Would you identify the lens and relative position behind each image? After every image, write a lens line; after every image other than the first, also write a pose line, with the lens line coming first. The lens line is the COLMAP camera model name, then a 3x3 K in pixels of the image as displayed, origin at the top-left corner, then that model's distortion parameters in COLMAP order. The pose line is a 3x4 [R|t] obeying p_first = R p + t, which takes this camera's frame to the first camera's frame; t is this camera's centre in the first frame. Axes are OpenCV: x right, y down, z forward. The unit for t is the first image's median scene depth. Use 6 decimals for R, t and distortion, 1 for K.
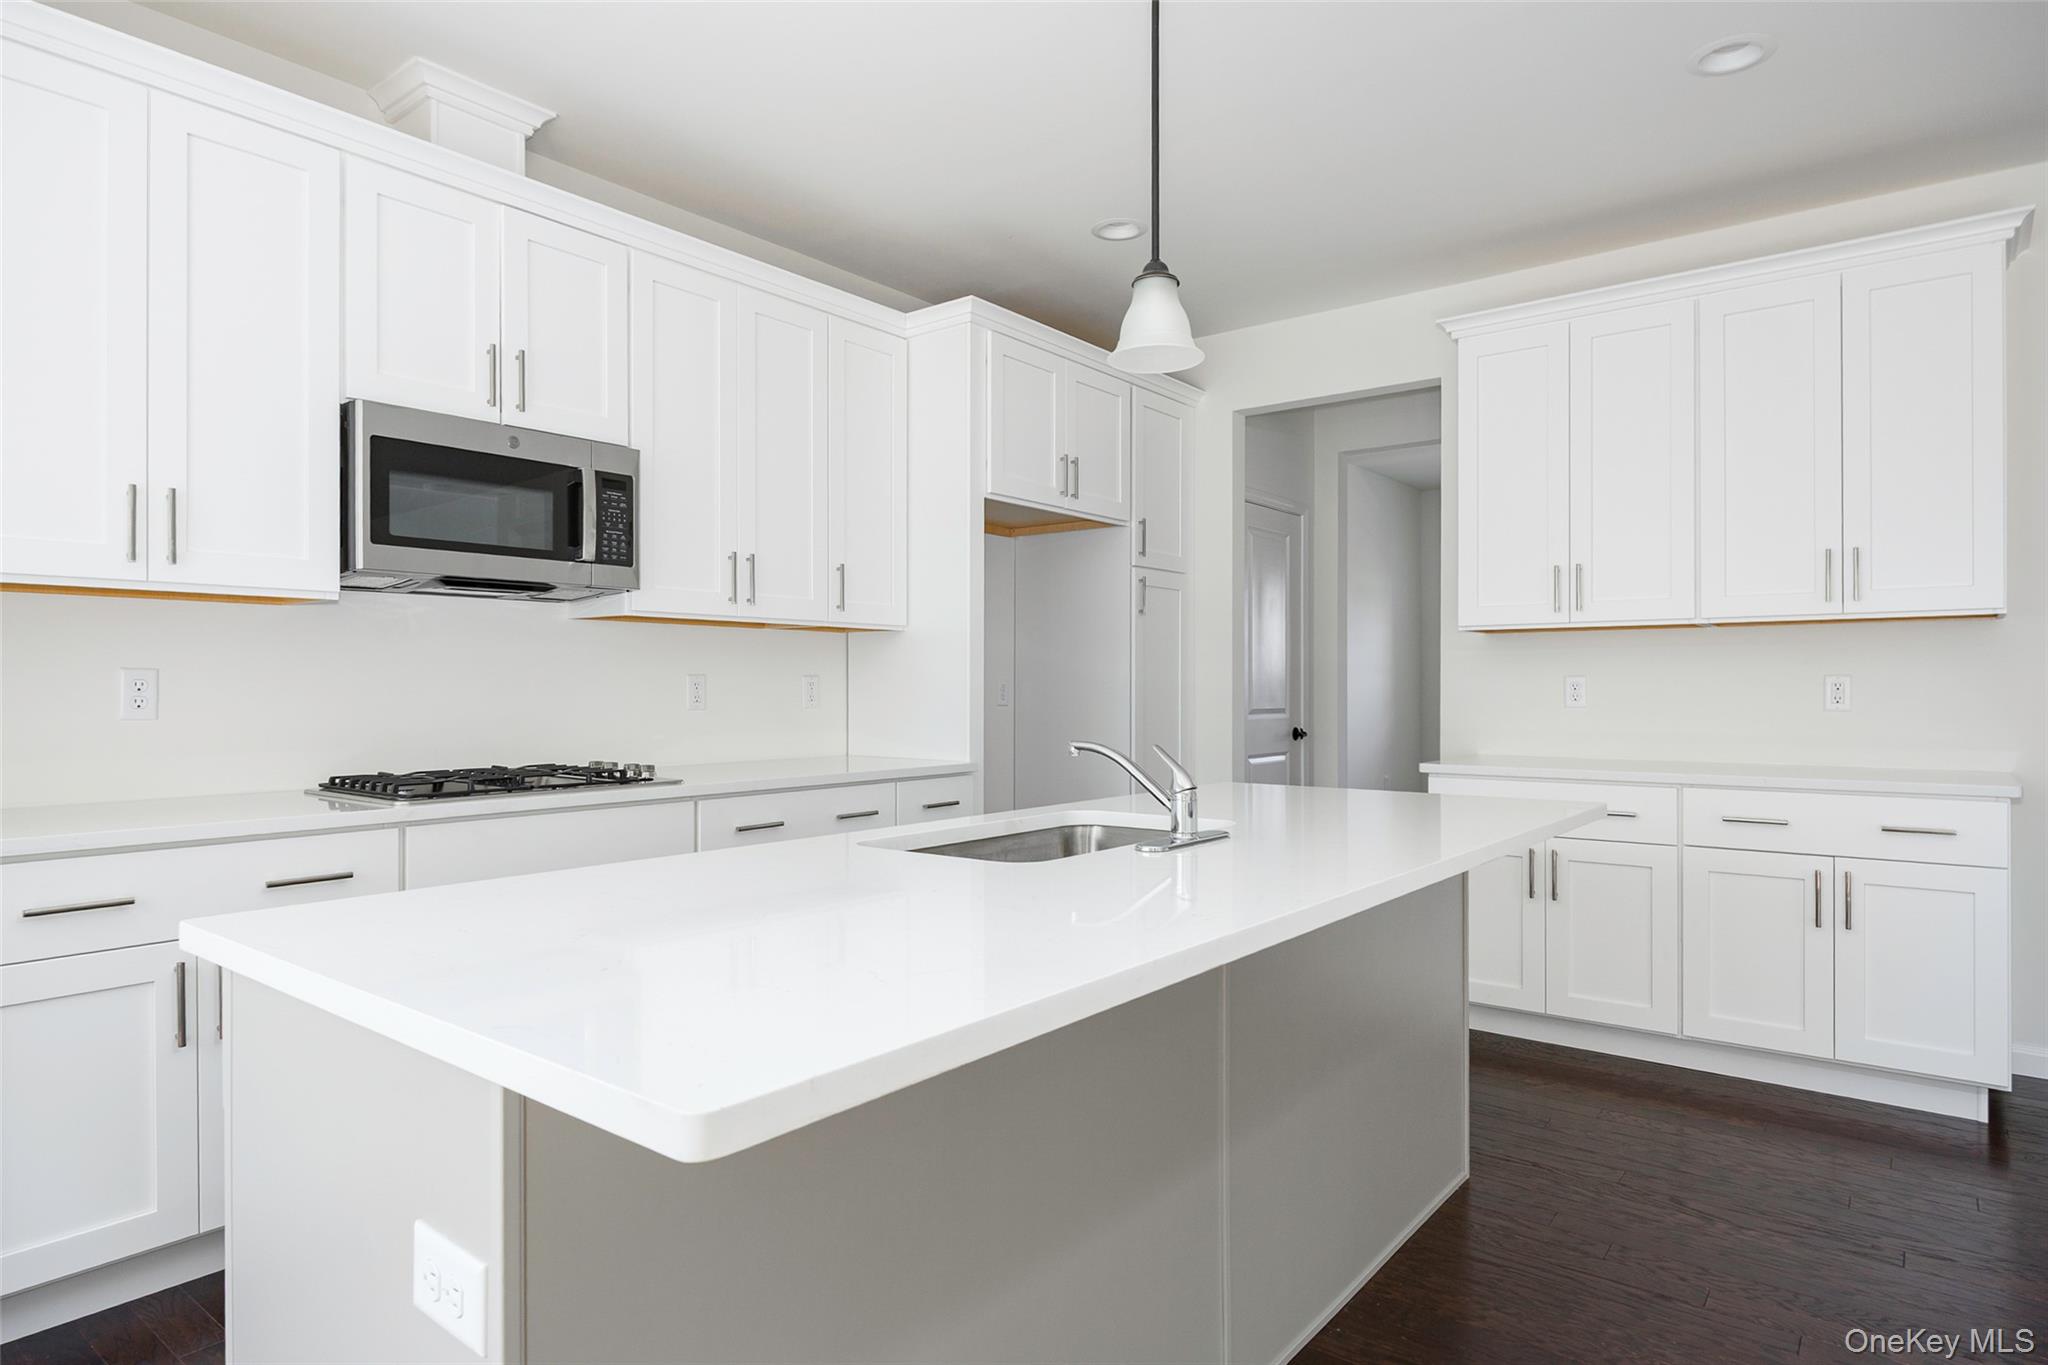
lens RADIAL K [[1170.2, 0, 1036.9], [0, 1170.2, 686.4], [0, 0, 1]] dist [0.007656, -0.000093]
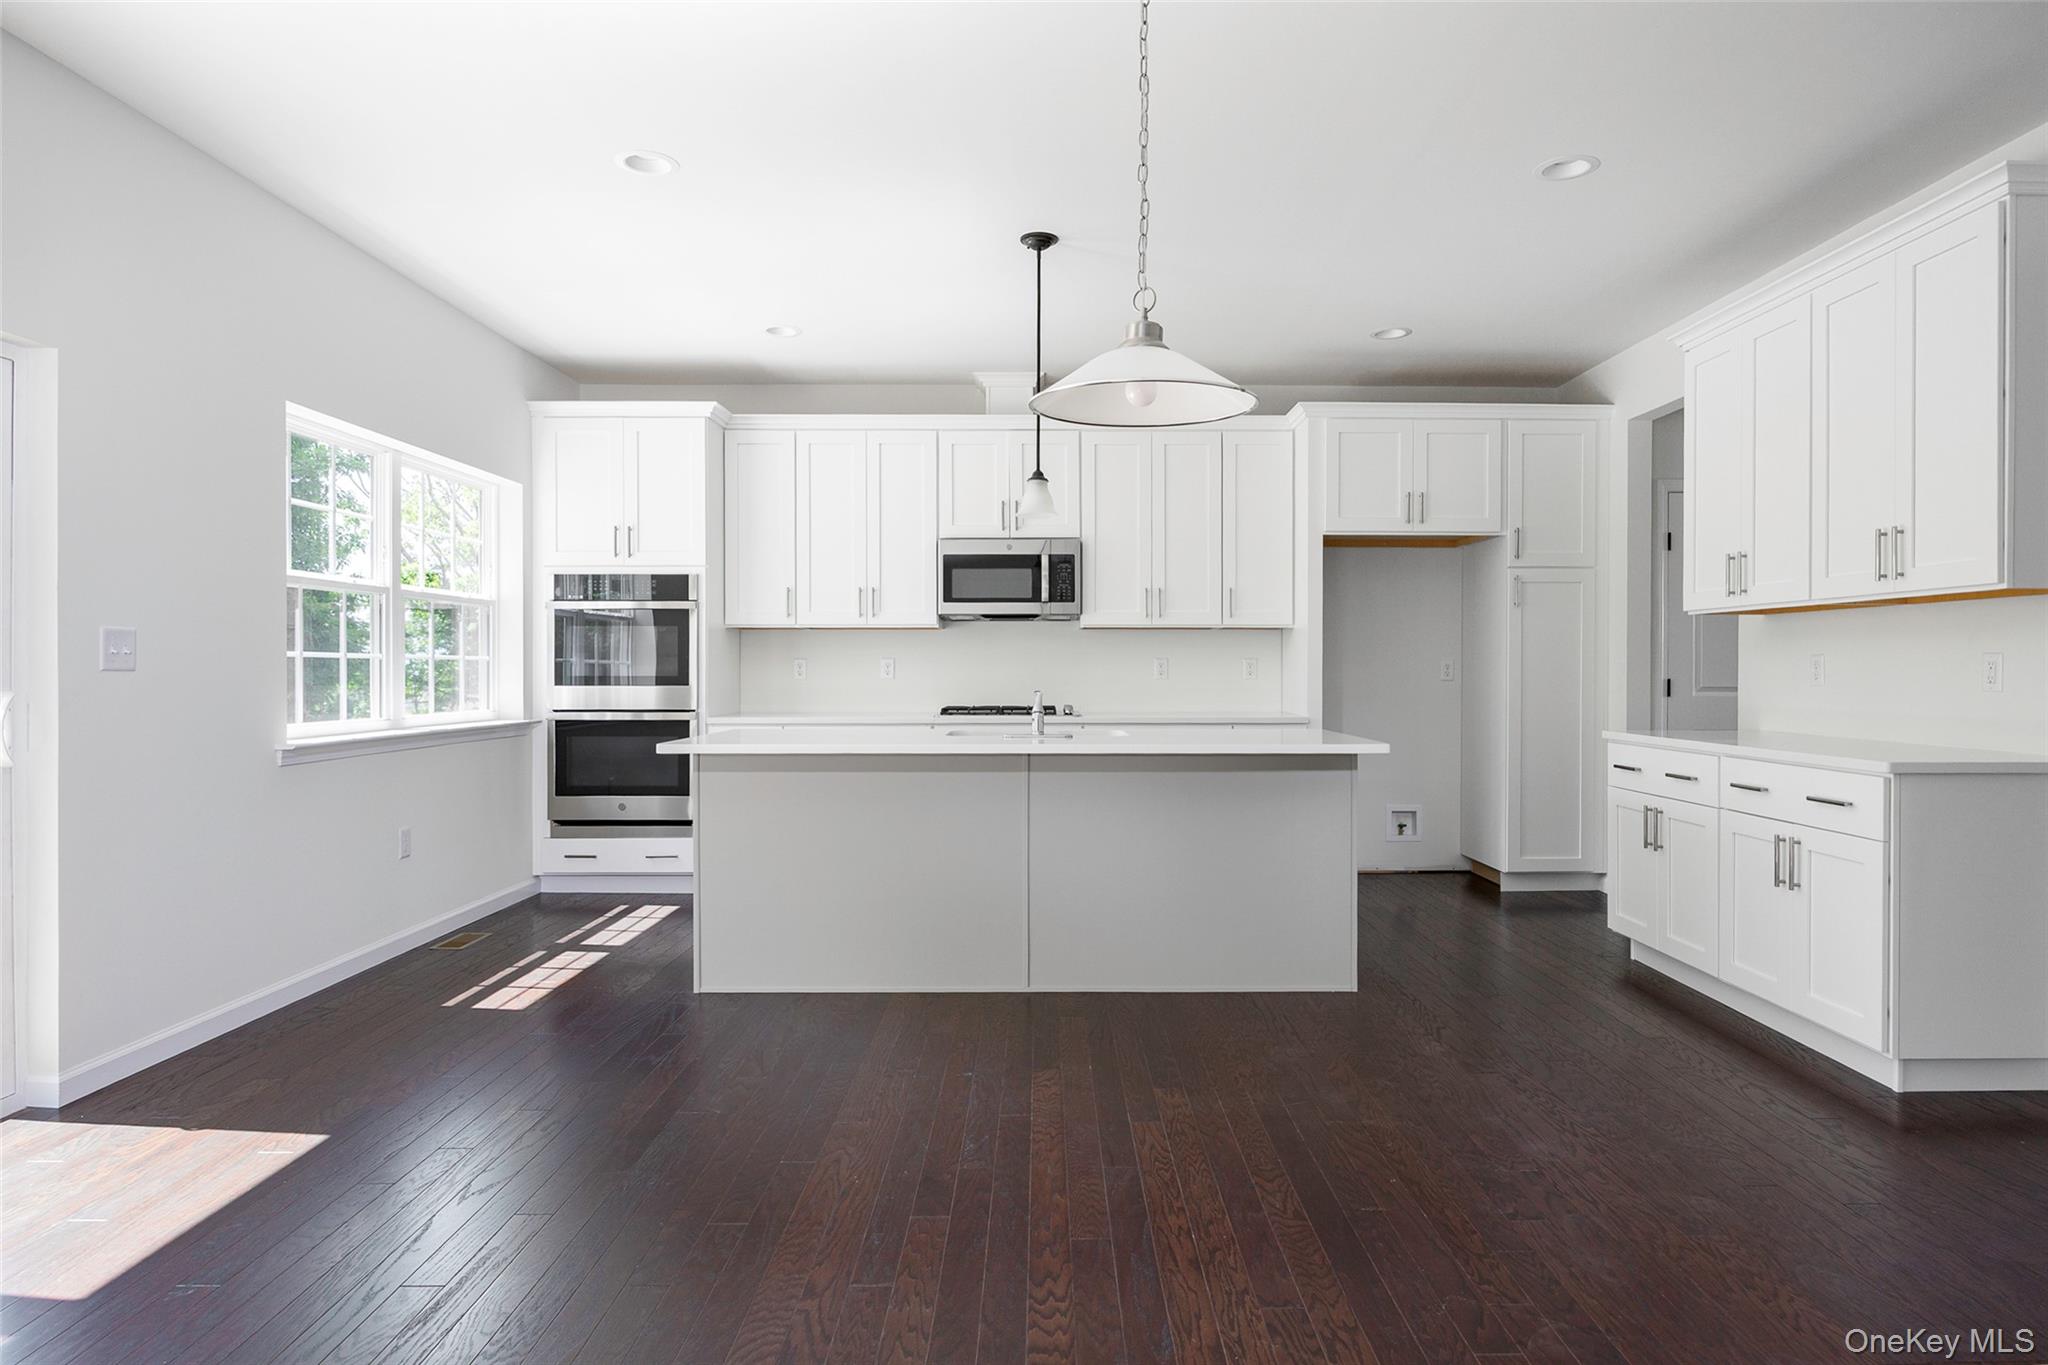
lens RADIAL K [[1170.2, 0, 1041.0], [0, 1170.2, 674.4], [0, 0, 1]] dist [0.007656, -0.000093]
pose [[0.610110, 0.005710, -0.792296, 1.136431], [-0.000999, 0.999979, 0.006438, 0.002458], [0.792316, -0.003137, 0.610102, -0.205371]]
